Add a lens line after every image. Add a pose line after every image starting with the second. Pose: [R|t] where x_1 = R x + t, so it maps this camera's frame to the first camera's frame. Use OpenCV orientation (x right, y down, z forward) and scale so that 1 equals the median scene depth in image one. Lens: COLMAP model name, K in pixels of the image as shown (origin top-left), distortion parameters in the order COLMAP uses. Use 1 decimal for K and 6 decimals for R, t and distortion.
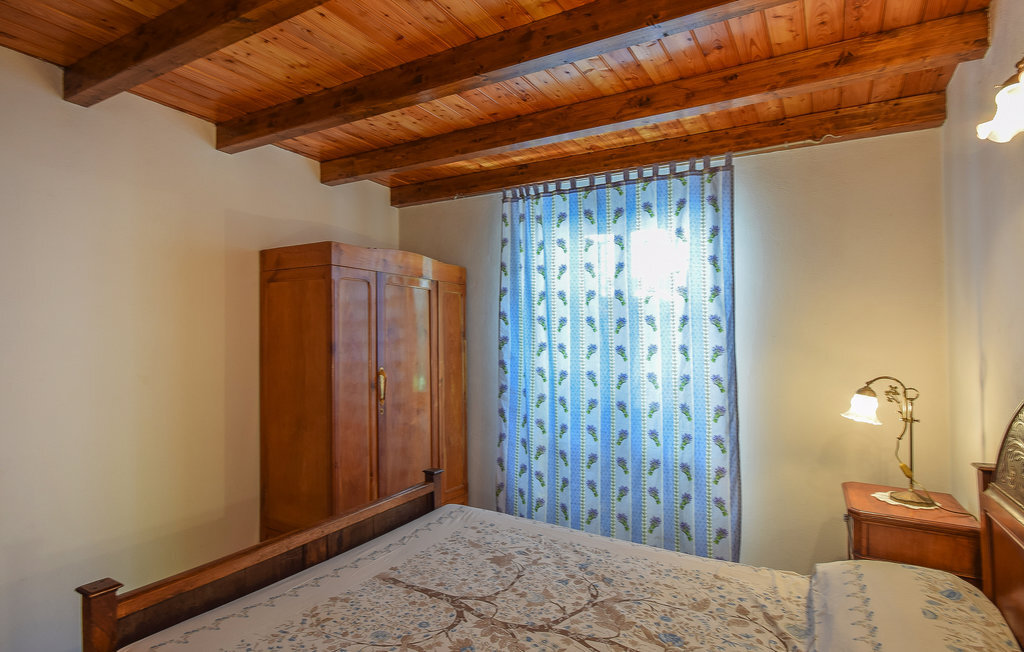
lens RADIAL K [[509.0, 0, 607.0], [0, 509.0, 331.6], [0, 0, 1]] dist [-0.001449, 0.000333]
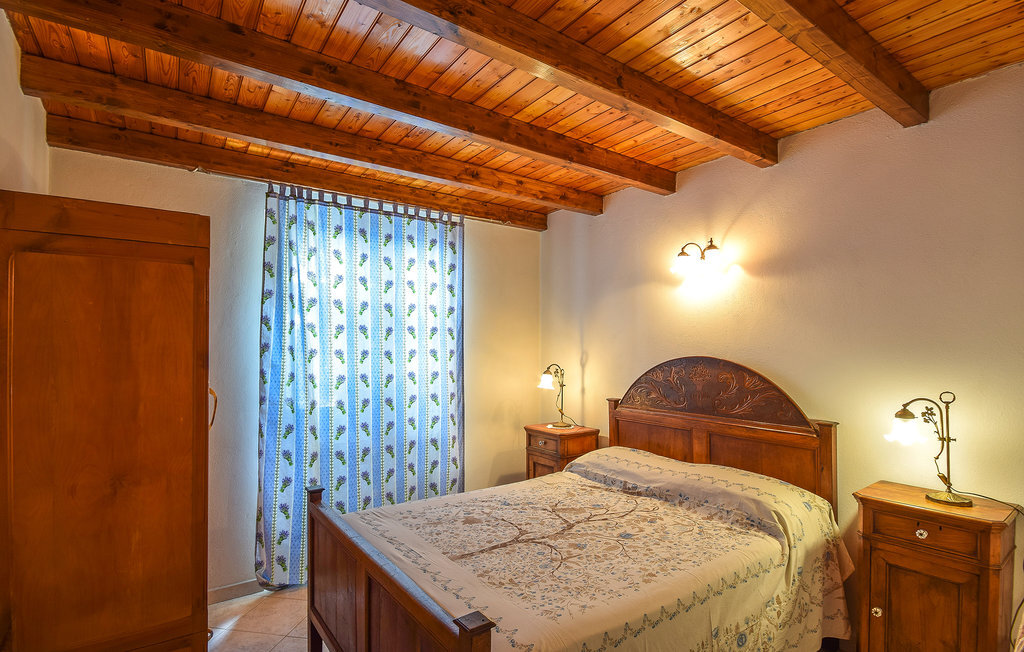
lens RADIAL K [[448.5, 0, 510.8], [0, 448.5, 340.1], [0, 0, 1]] dist [-0.014049, 0.000022]
pose [[0.483460, 0.001569, 0.875365, -0.785874], [-0.009925, 0.999944, 0.003689, -0.003953], [-0.875310, -0.010471, 0.483448, 0.262841]]
